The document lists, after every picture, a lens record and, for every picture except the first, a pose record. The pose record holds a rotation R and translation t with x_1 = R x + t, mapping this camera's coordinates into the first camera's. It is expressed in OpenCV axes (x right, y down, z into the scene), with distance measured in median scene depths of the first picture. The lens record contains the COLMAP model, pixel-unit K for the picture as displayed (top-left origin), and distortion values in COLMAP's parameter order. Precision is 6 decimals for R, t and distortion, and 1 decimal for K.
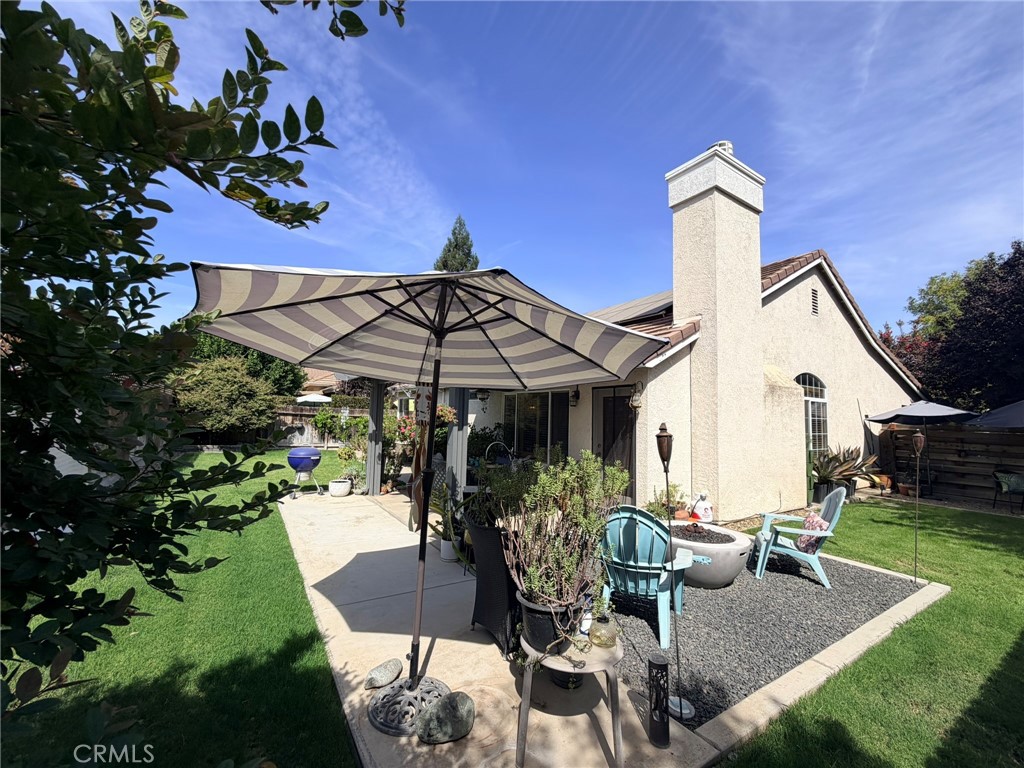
lens RADIAL K [[411.5, 0, 512.0], [0, 411.5, 384.0], [0, 0, 1]] dist [0.000640, 0.000099]
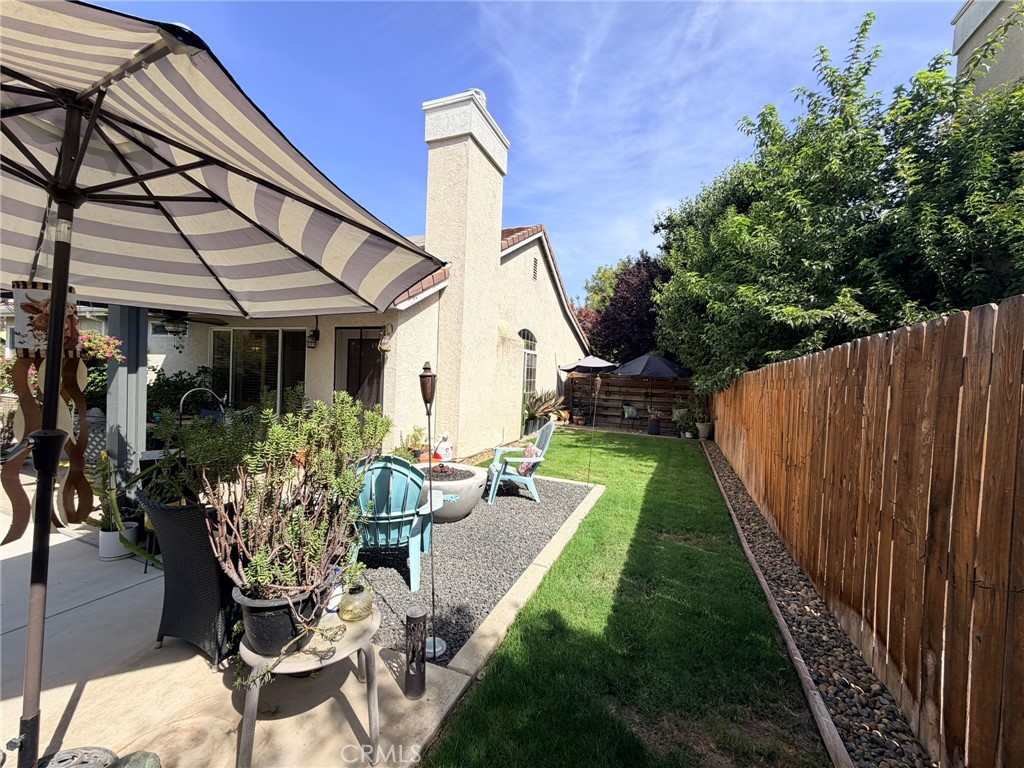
lens RADIAL K [[411.5, 0, 512.0], [0, 411.5, 384.0], [0, 0, 1]] dist [0.000640, 0.000099]
pose [[0.820705, -0.008692, 0.571286, 0.002271], [-0.062696, 0.992476, 0.105169, 0.028566], [-0.567902, -0.122131, 0.813985, 0.119166]]
